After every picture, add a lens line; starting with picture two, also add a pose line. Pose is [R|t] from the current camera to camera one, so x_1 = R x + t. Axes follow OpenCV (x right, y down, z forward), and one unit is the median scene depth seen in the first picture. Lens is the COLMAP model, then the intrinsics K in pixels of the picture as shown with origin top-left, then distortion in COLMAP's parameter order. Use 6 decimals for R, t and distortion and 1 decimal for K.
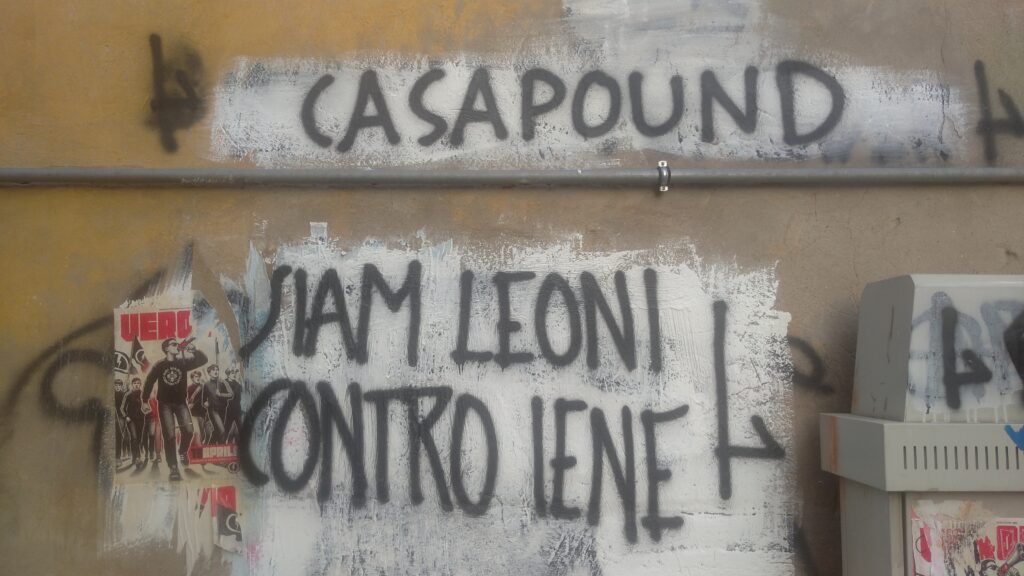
lens RADIAL K [[833.5, 0, 502.5], [0, 833.5, 282.0], [0, 0, 1]] dist [0.083252, -0.139431]
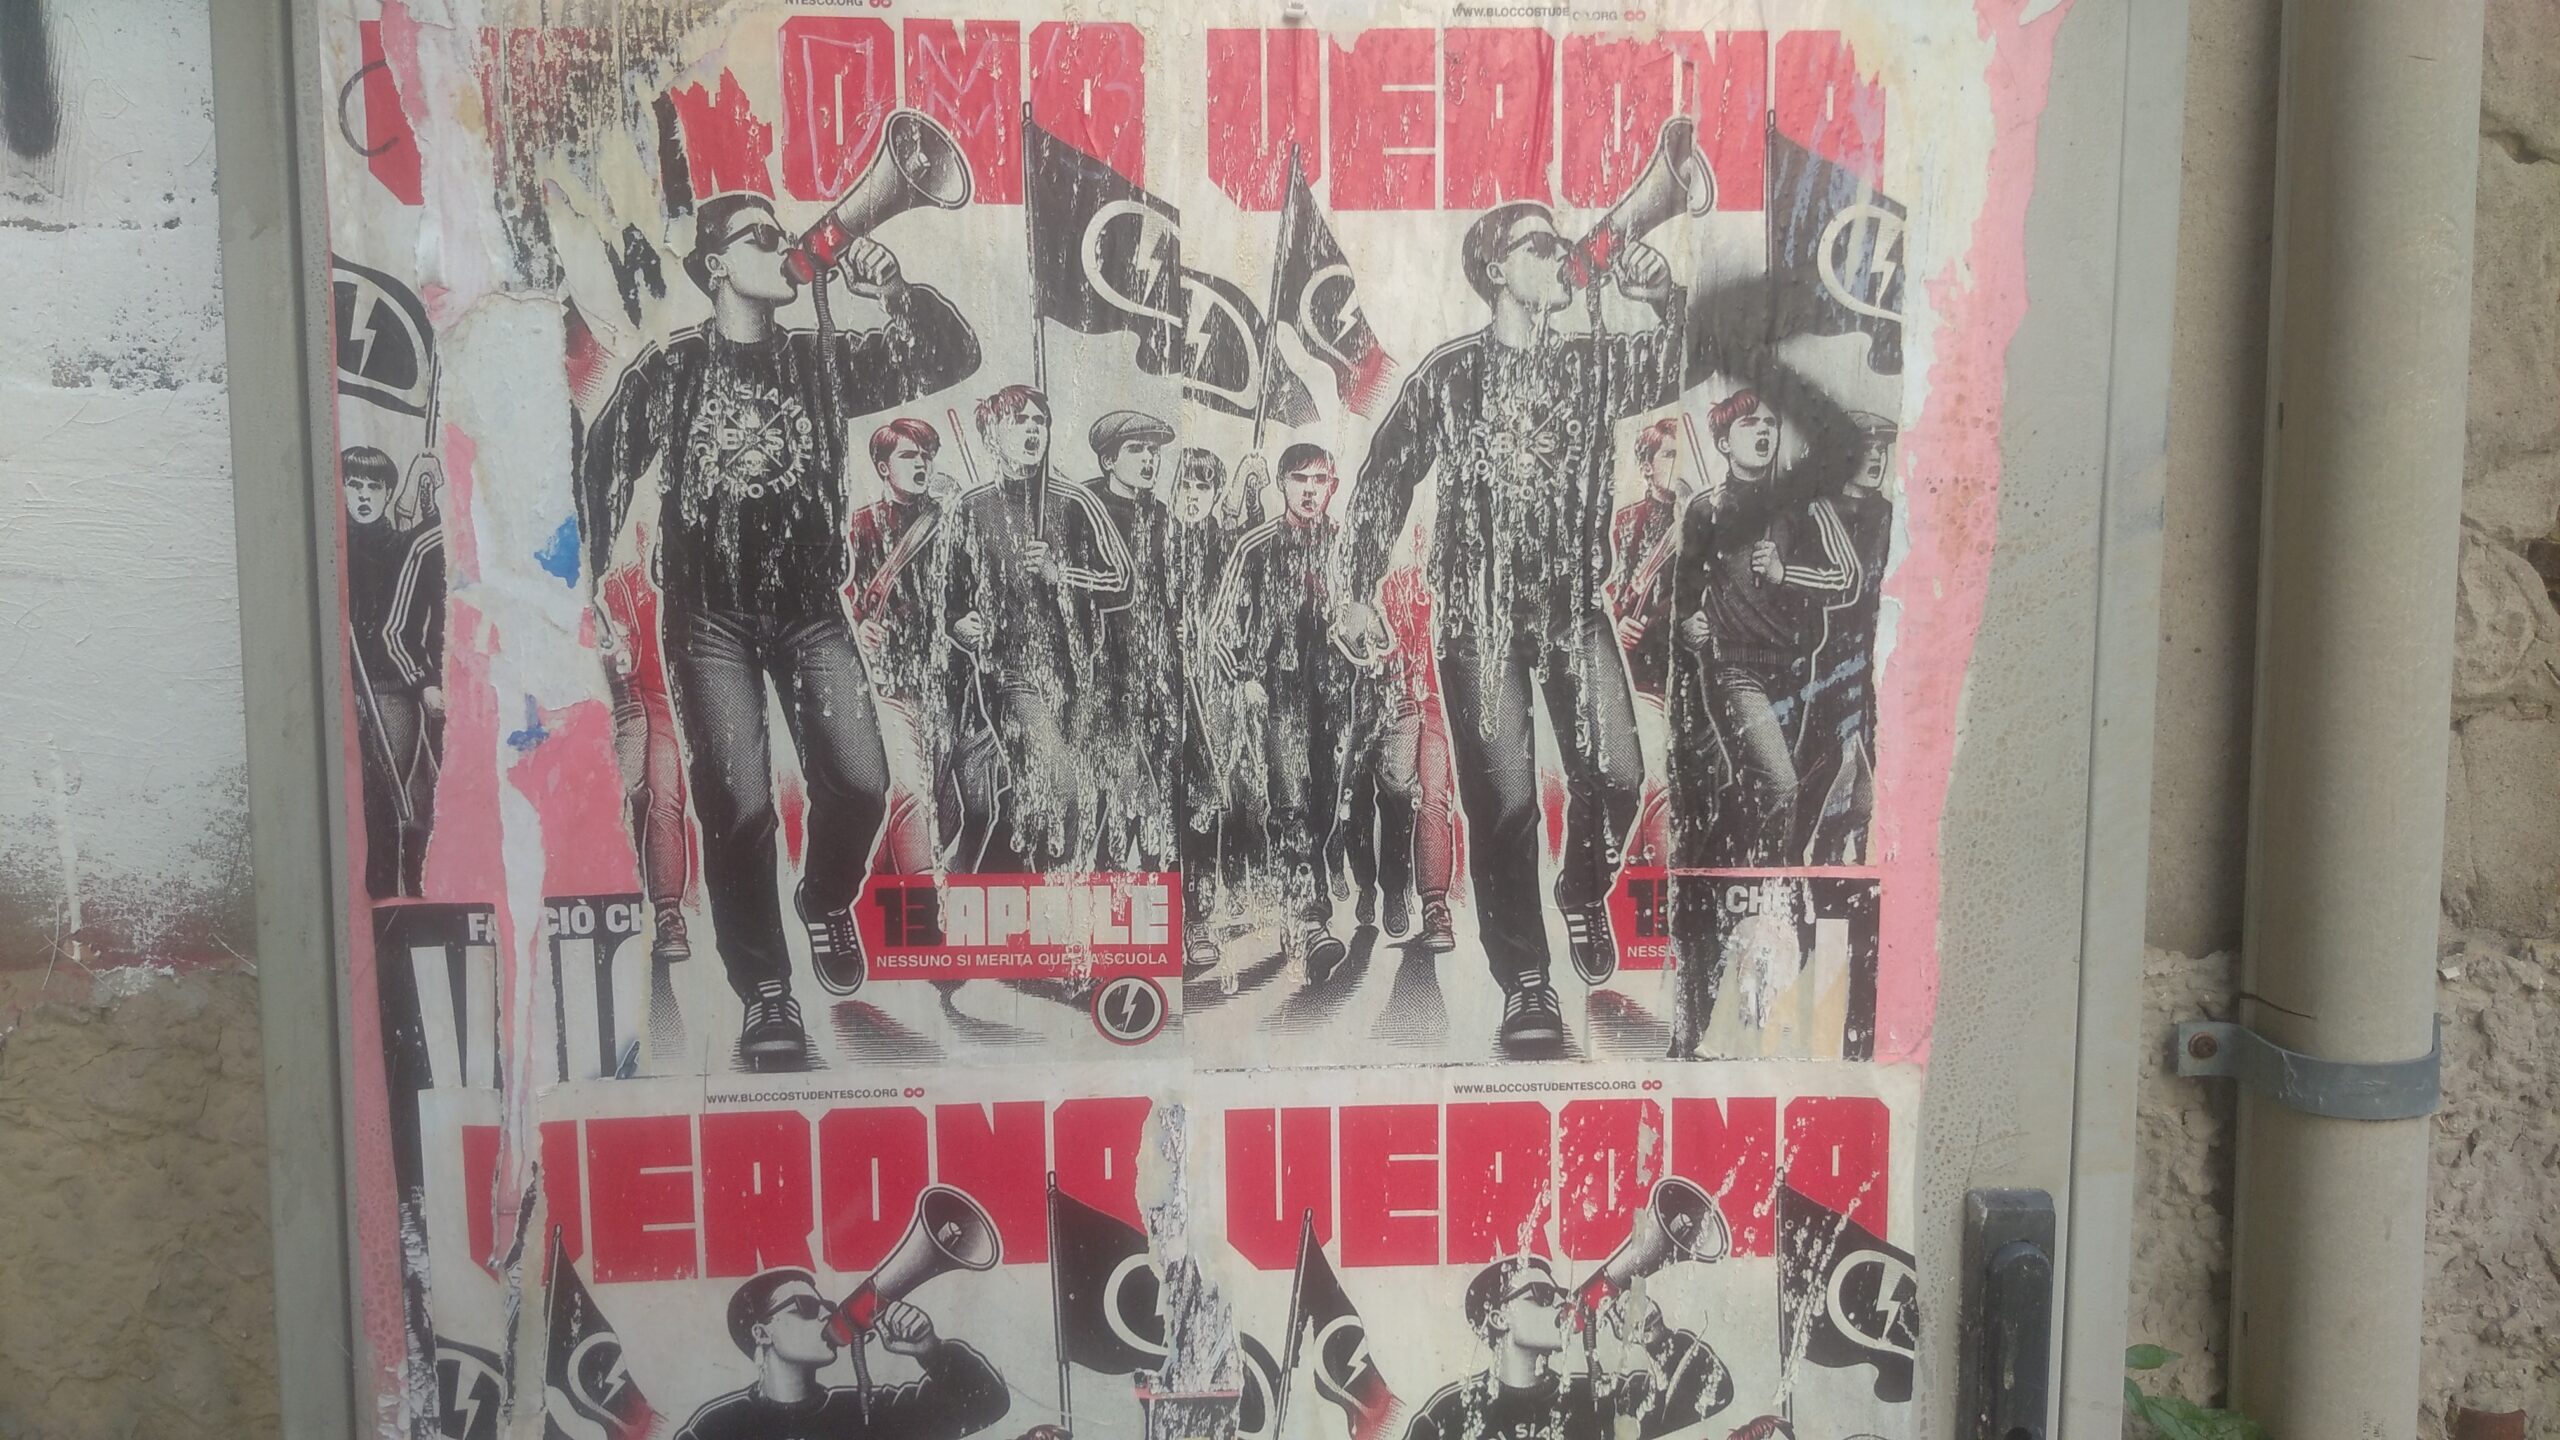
lens RADIAL K [[2083.8, 0, 1281.5], [0, 2083.8, 714.8], [0, 0, 1]] dist [0.083252, -0.139431]
pose [[0.998445, -0.011698, 0.054496, 0.548431], [-0.000106, 0.977327, 0.211737, 0.280129], [-0.055737, -0.211414, 0.975806, 0.410572]]
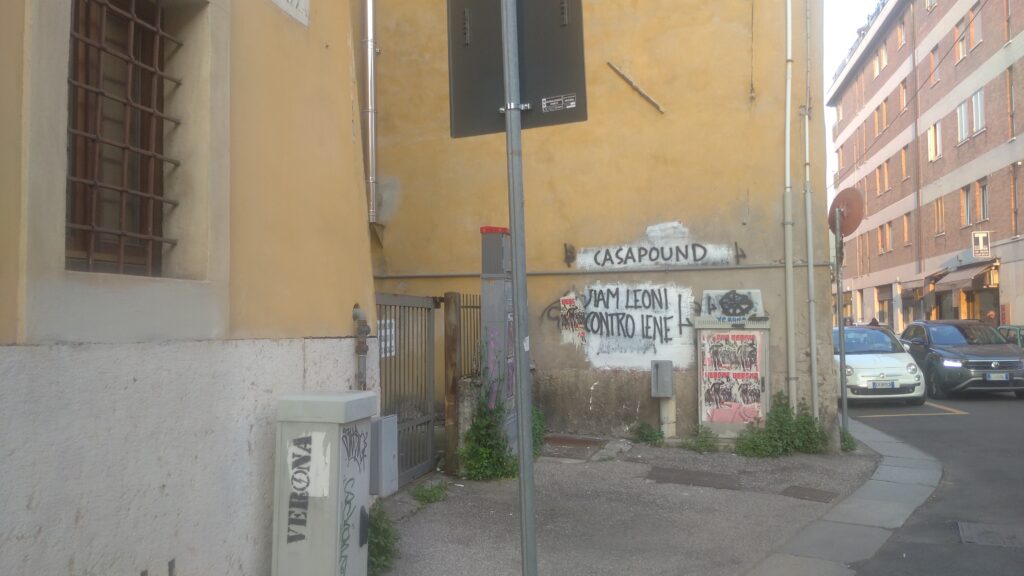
lens RADIAL K [[833.5, 0, 496.7], [0, 833.5, 278.3], [0, 0, 1]] dist [0.083252, -0.139431]
pose [[0.935201, -0.027830, -0.353023, 0.986671], [0.043044, 0.998449, 0.035320, -0.290732], [0.351492, -0.048227, 0.934948, -3.928236]]
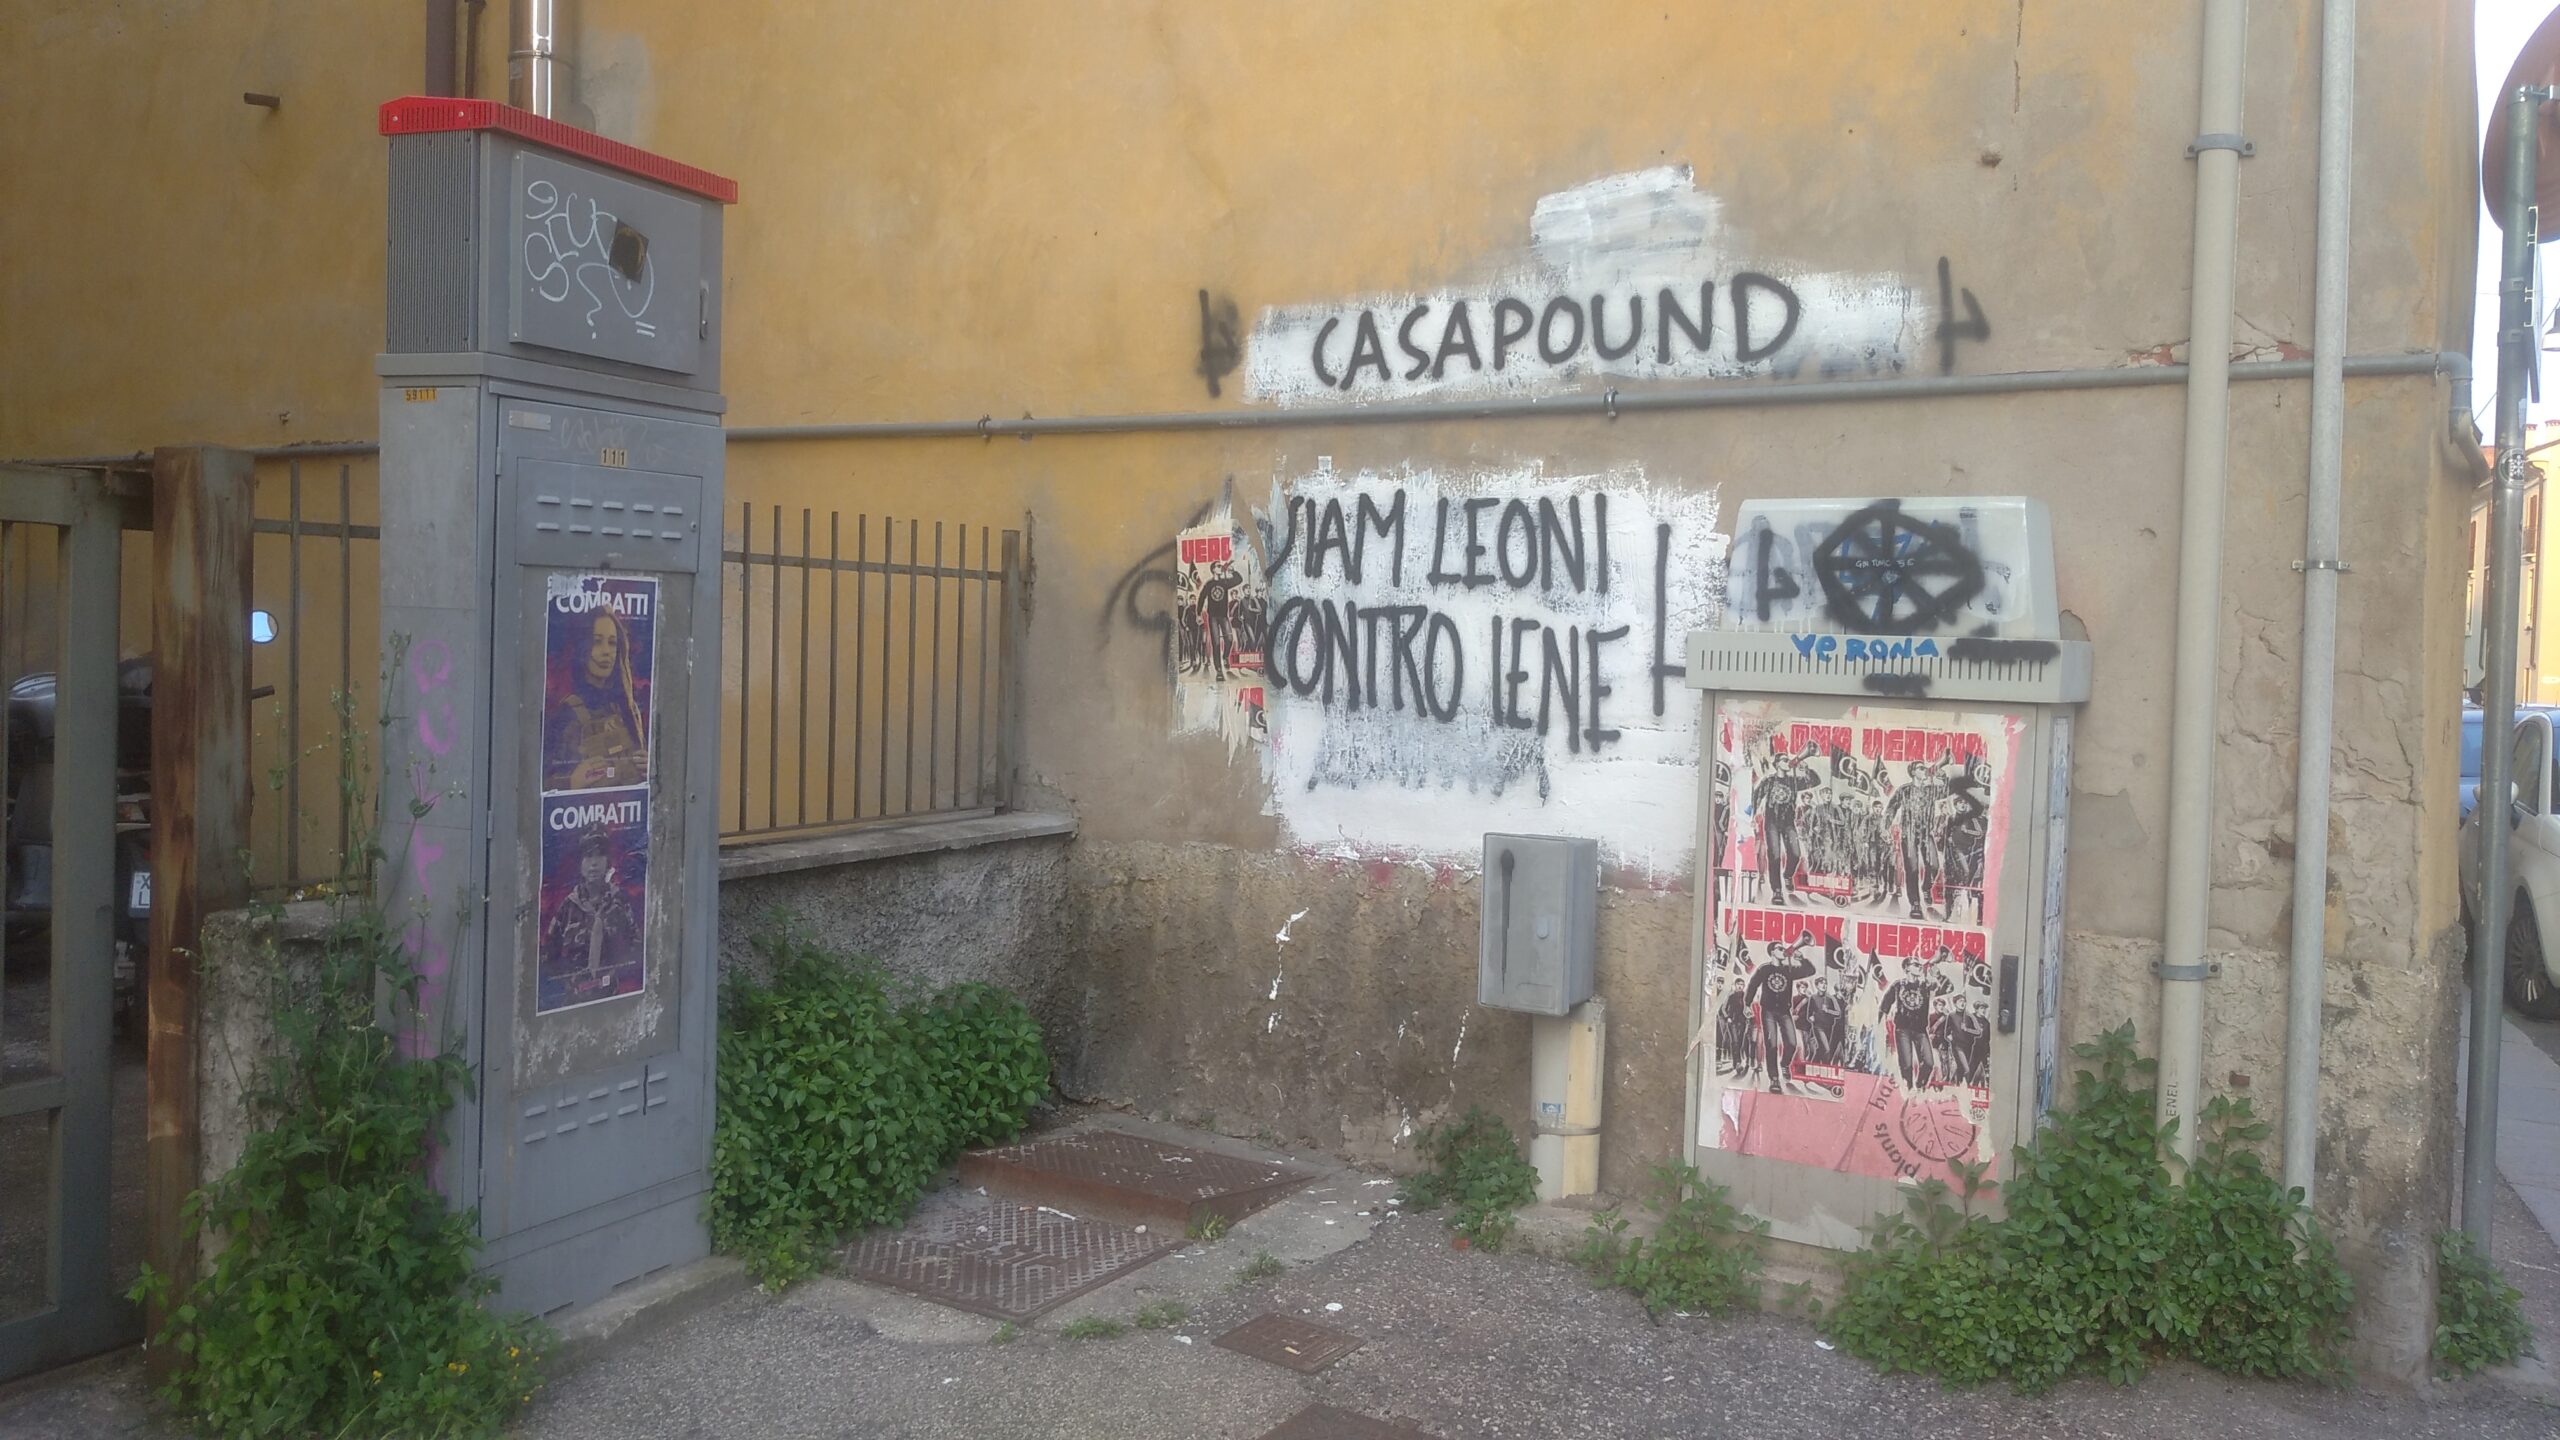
lens RADIAL K [[2083.8, 0, 1271.1], [0, 2083.8, 702.3], [0, 0, 1]] dist [0.083252, -0.139431]
pose [[0.844300, 0.037056, -0.534588, 1.220410], [0.023866, 0.994016, 0.106595, -0.044043], [0.535339, -0.102756, 0.838363, -1.397331]]
